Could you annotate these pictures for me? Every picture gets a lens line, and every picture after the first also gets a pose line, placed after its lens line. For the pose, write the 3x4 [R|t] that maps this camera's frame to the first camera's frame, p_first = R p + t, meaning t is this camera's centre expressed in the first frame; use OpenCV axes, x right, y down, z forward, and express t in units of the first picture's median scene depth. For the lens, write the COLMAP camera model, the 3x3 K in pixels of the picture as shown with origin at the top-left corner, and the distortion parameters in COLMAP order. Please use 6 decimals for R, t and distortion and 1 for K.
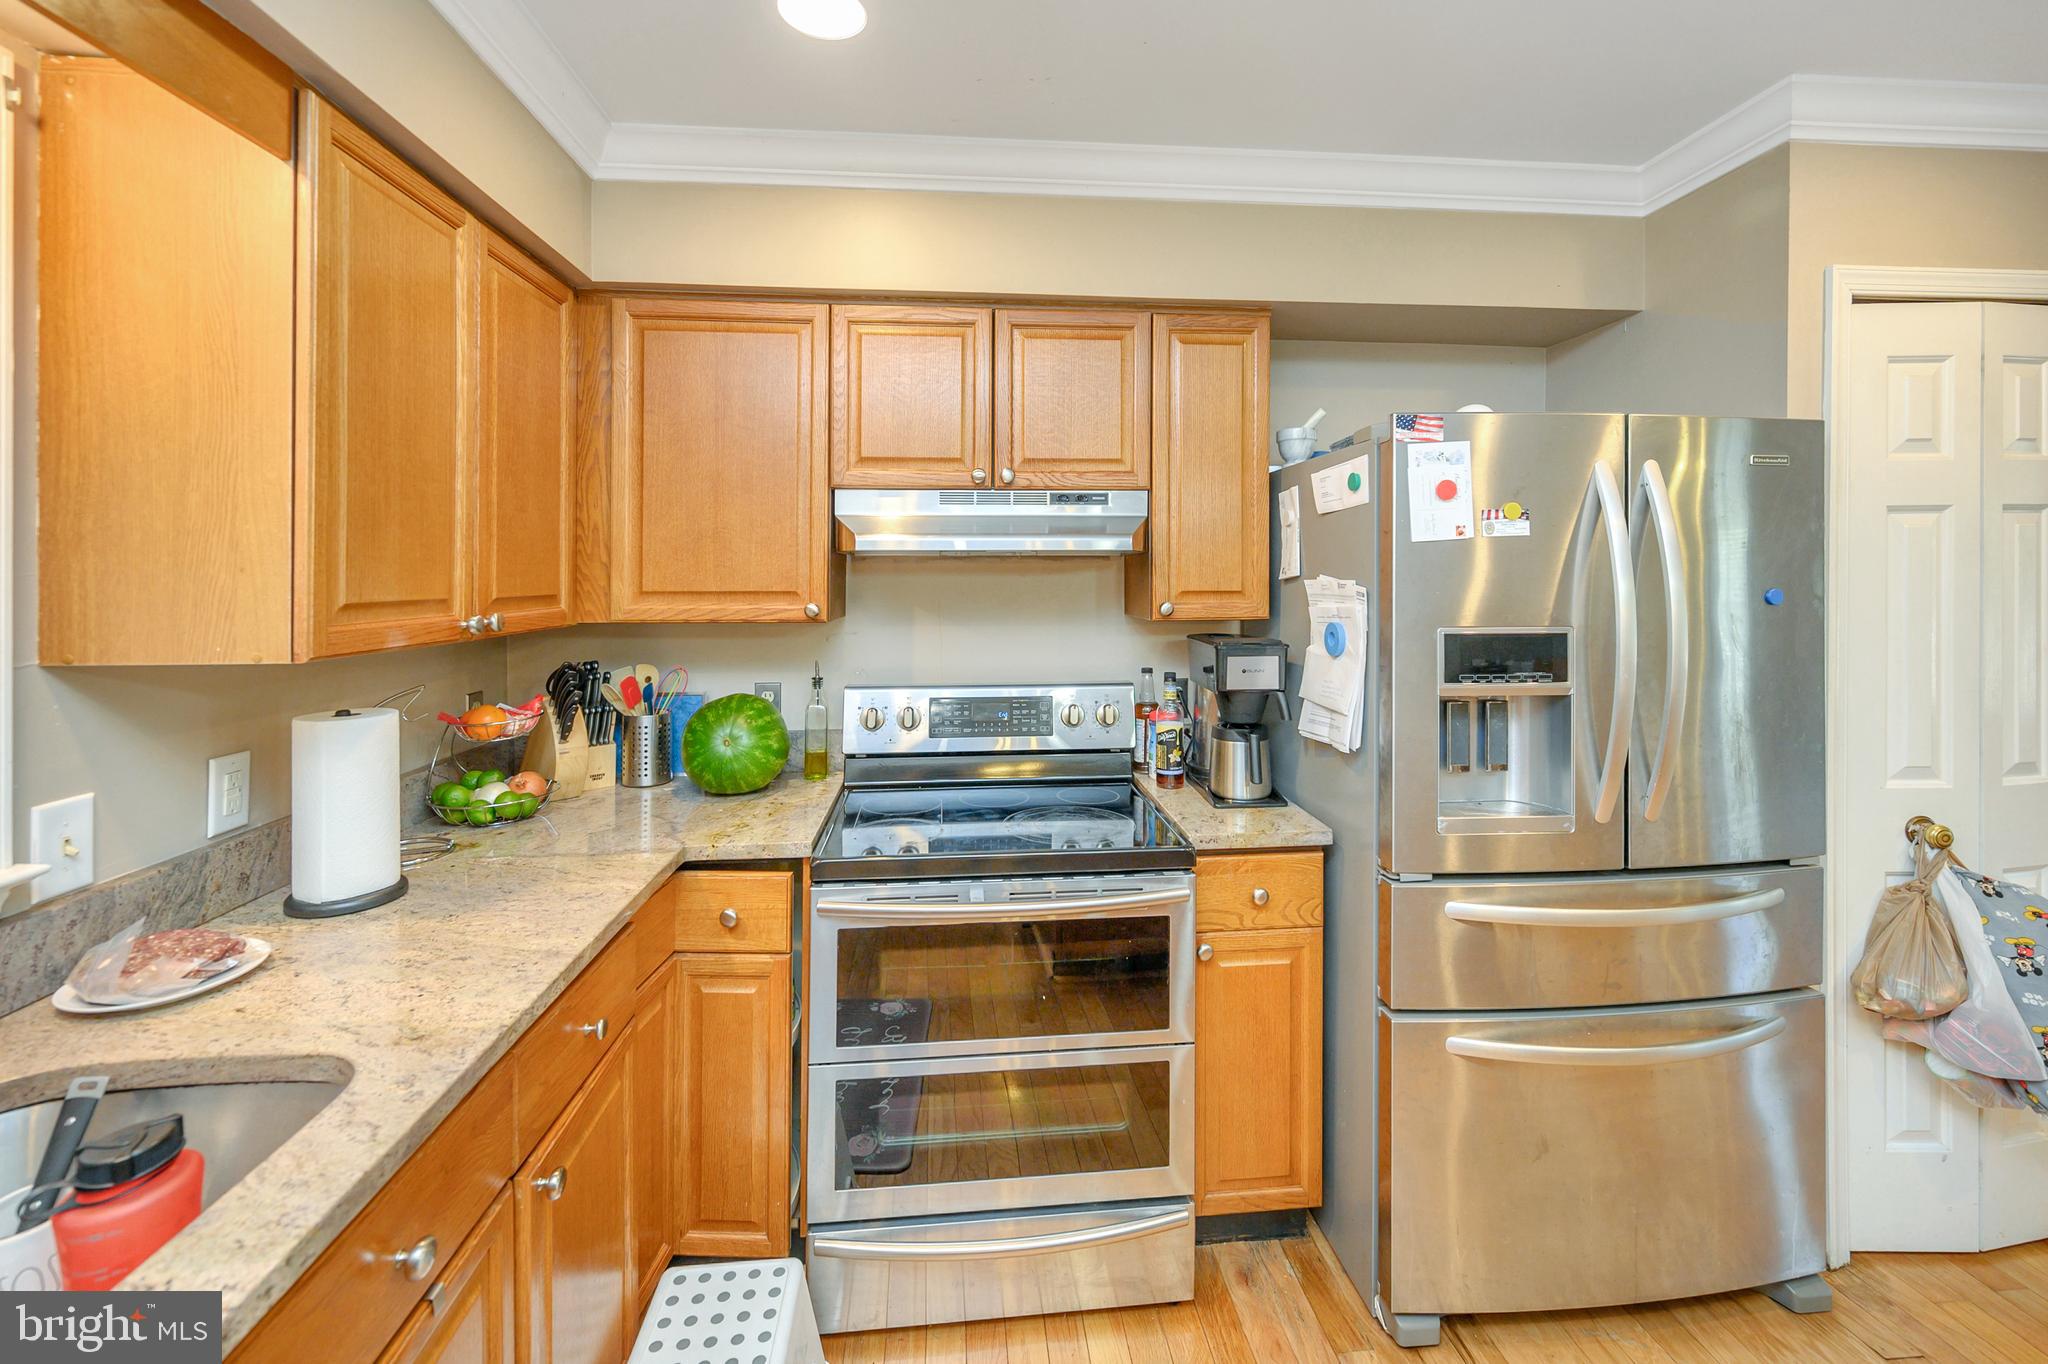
lens RADIAL K [[835.3, 0, 1017.9], [0, 835.3, 575.5], [0, 0, 1]] dist [0.001266, -0.001100]
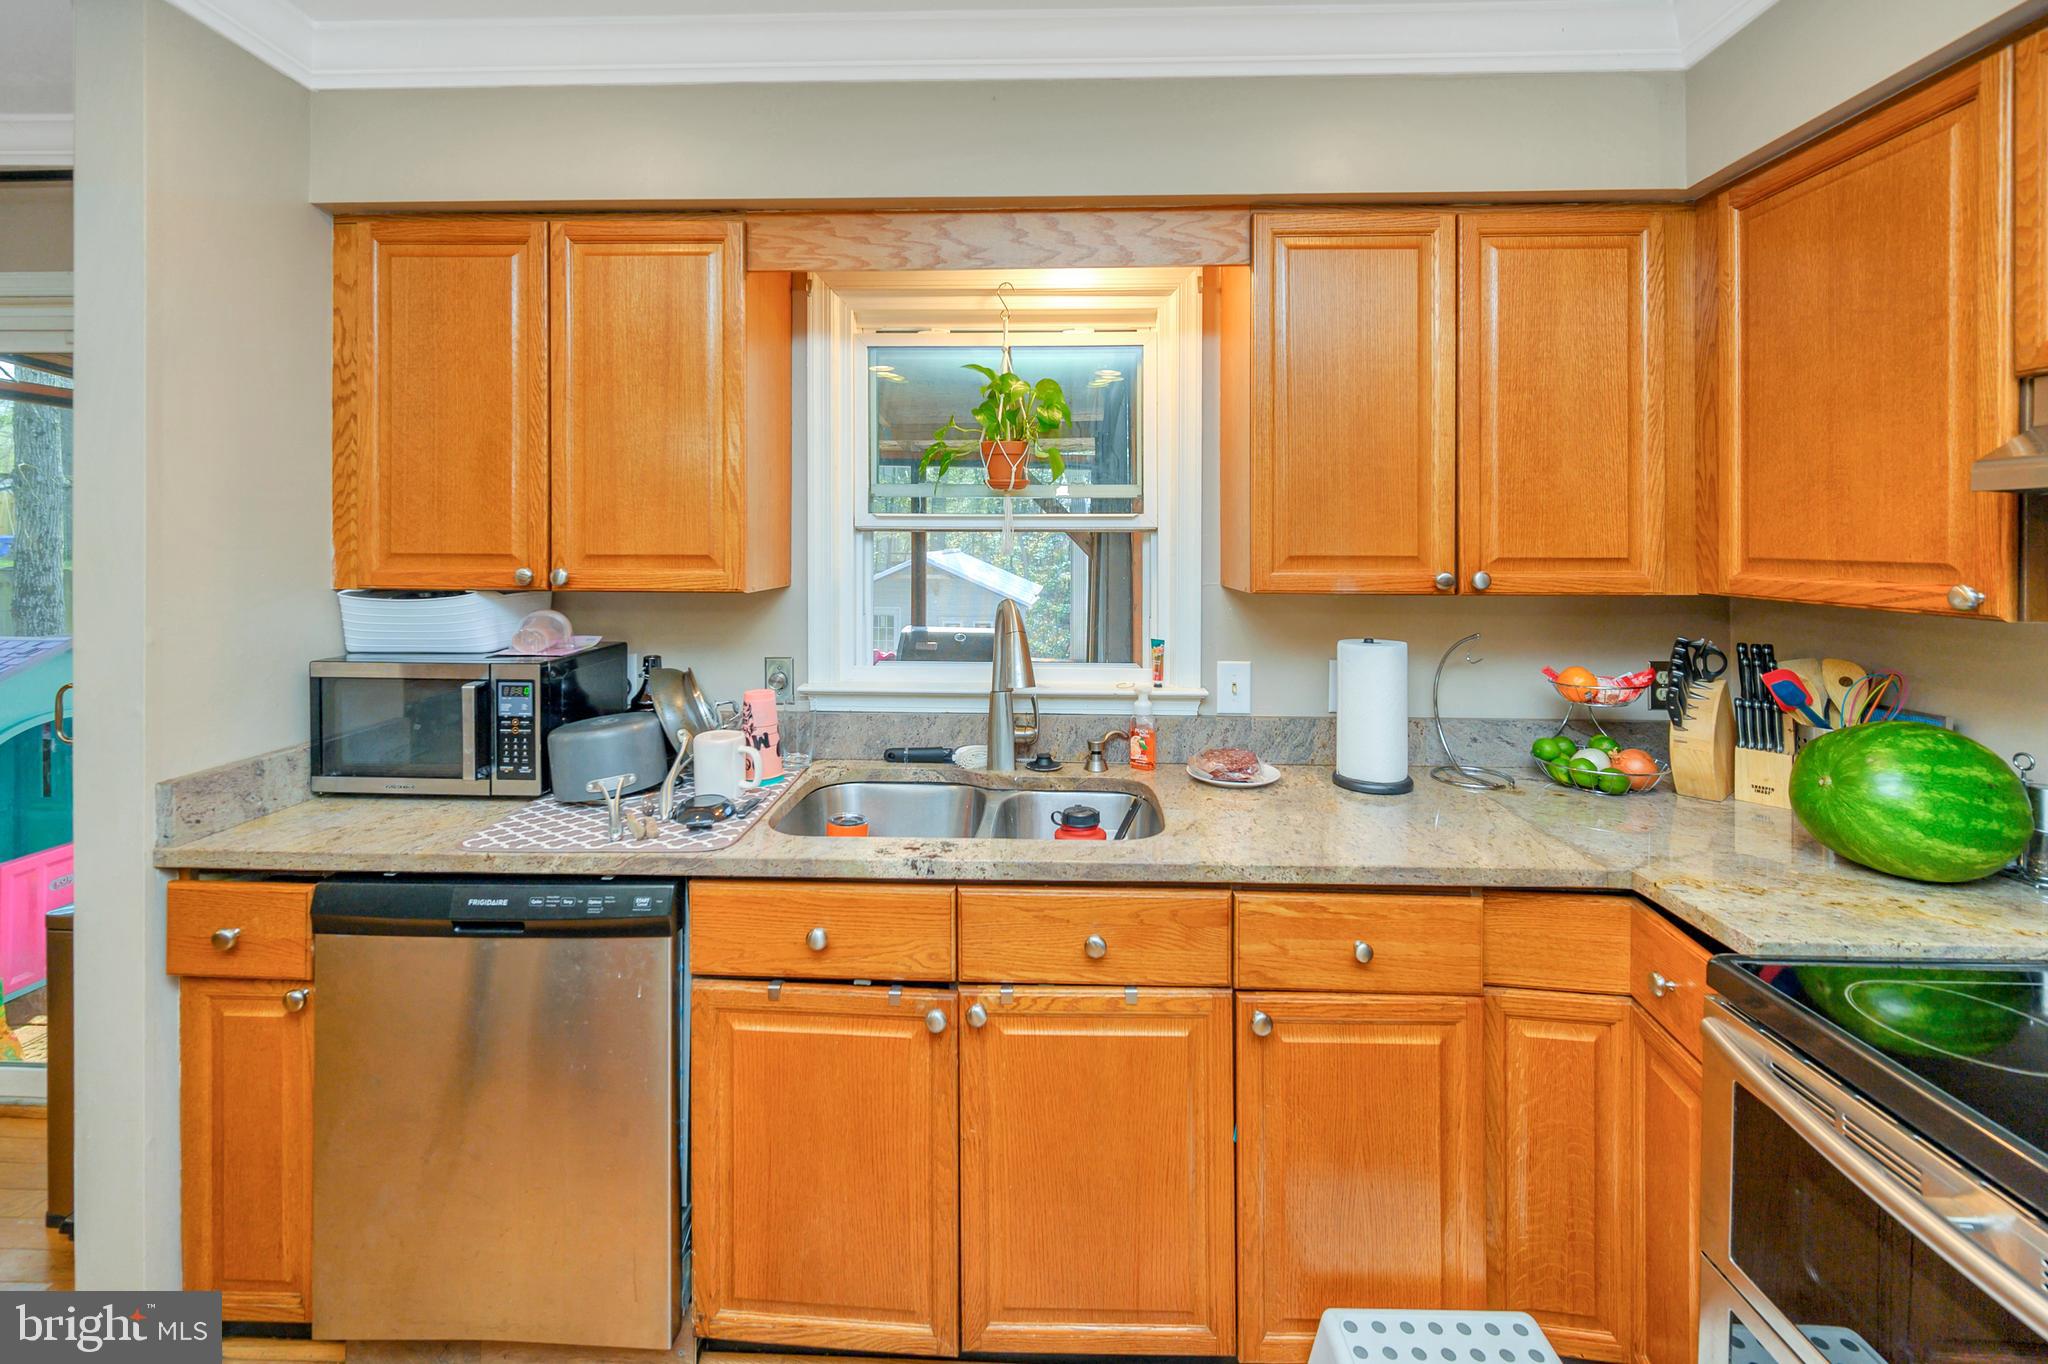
lens RADIAL K [[835.3, 0, 1024.8], [0, 835.3, 552.6], [0, 0, 1]] dist [0.001266, -0.001100]
pose [[-0.125695, 0.019671, -0.991874, 0.418927], [-0.003011, 0.999791, 0.020209, 0.000647], [0.992064, 0.005526, -0.125610, 0.452398]]
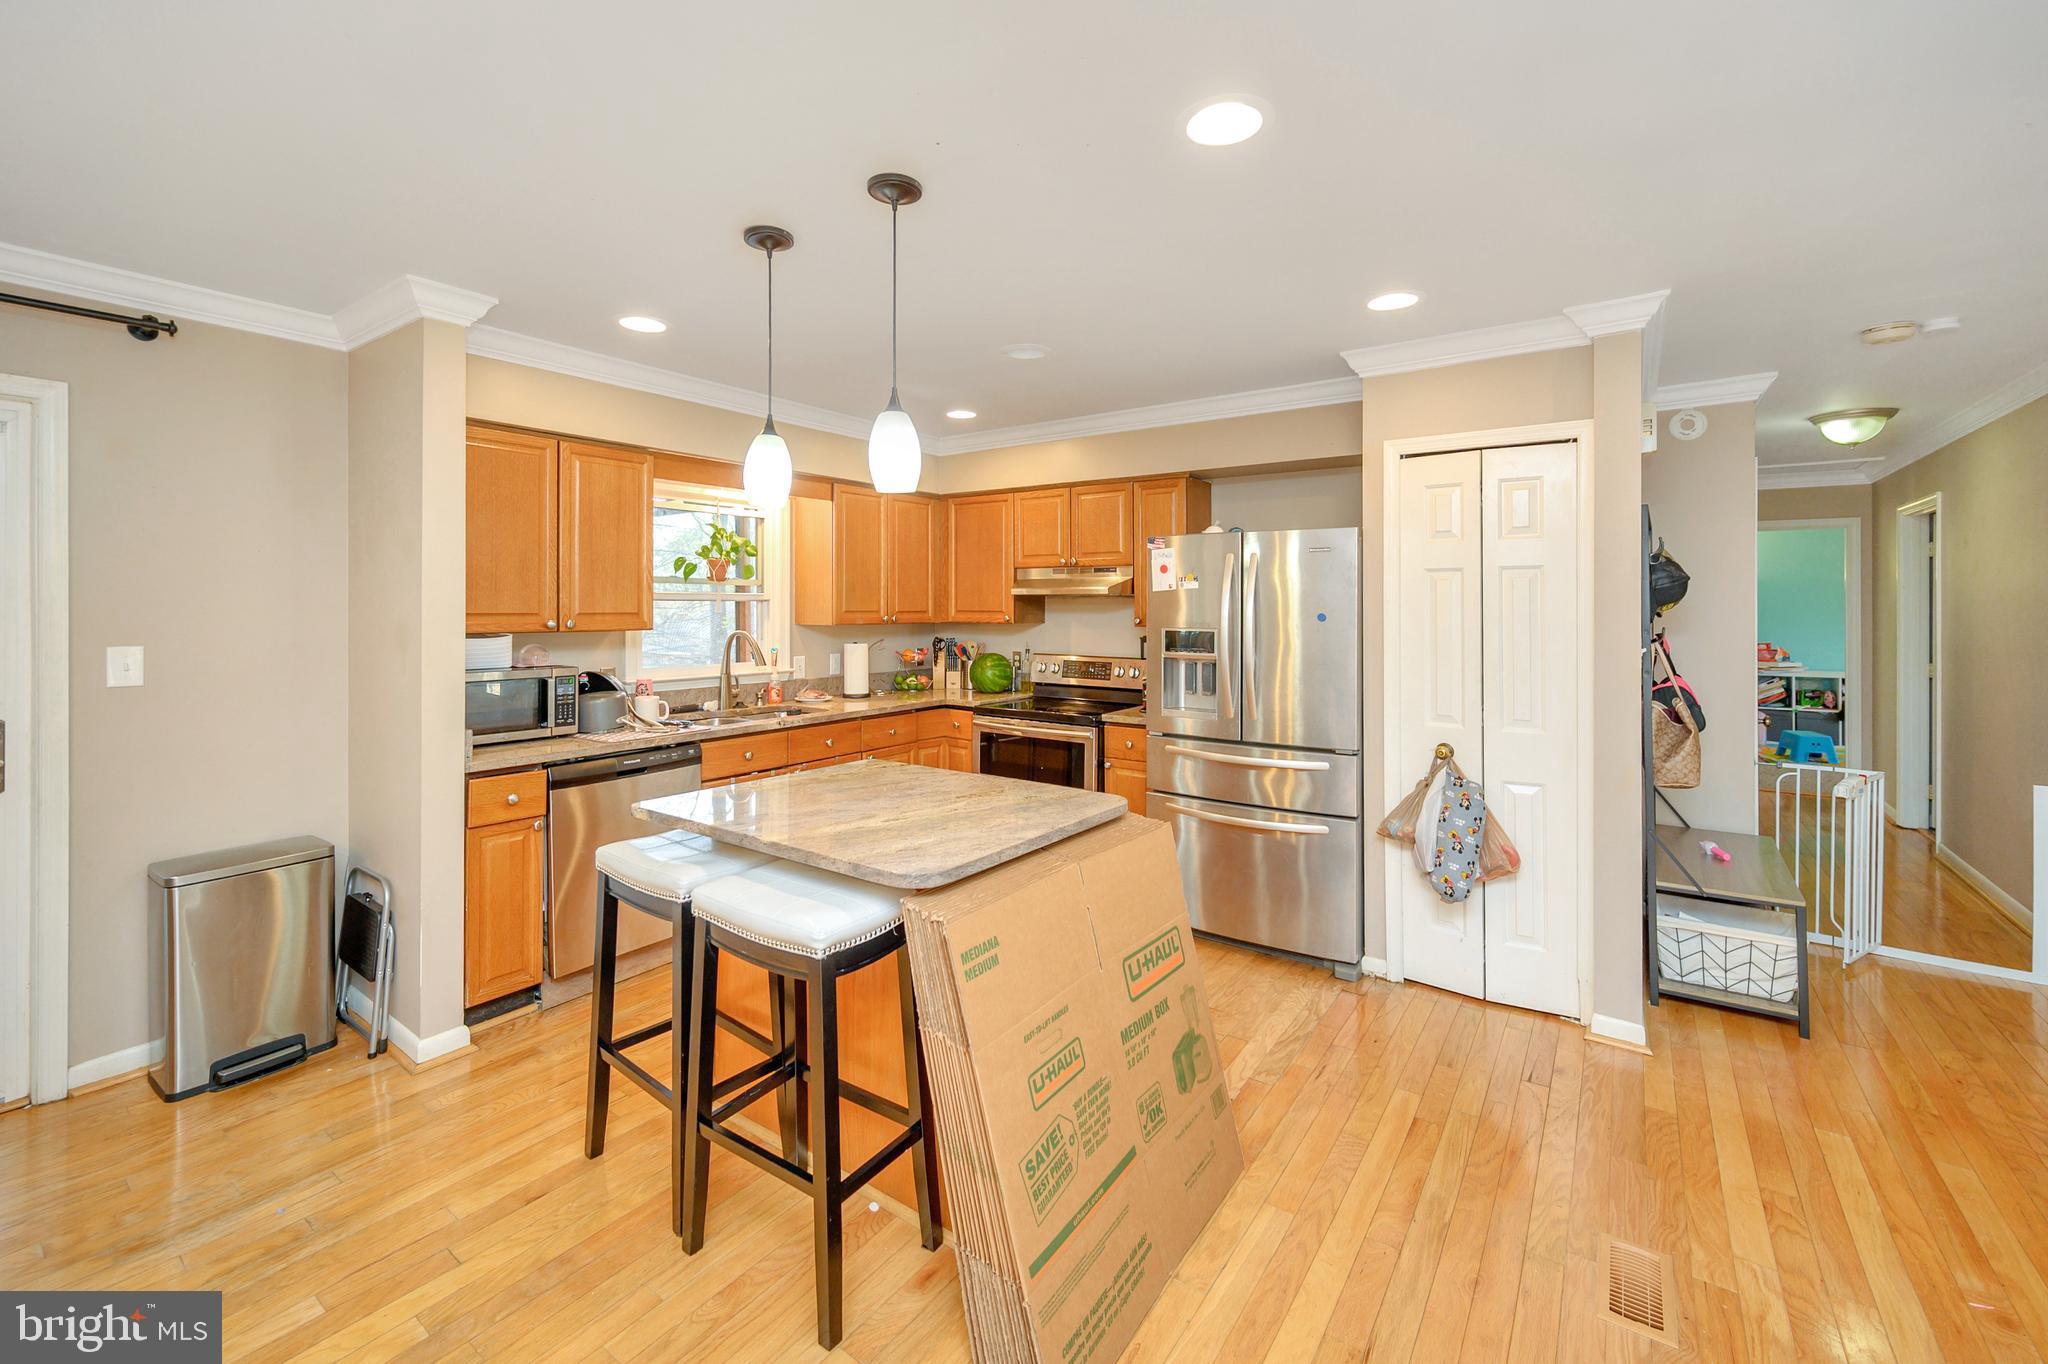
lens RADIAL K [[835.3, 0, 1026.3], [0, 835.3, 610.2], [0, 0, 1]] dist [0.001266, -0.001100]
pose [[0.760360, 0.009177, -0.649438, 1.484144], [-0.005567, 0.999956, 0.007611, -0.002390], [0.649479, -0.002172, 0.760377, -0.887535]]
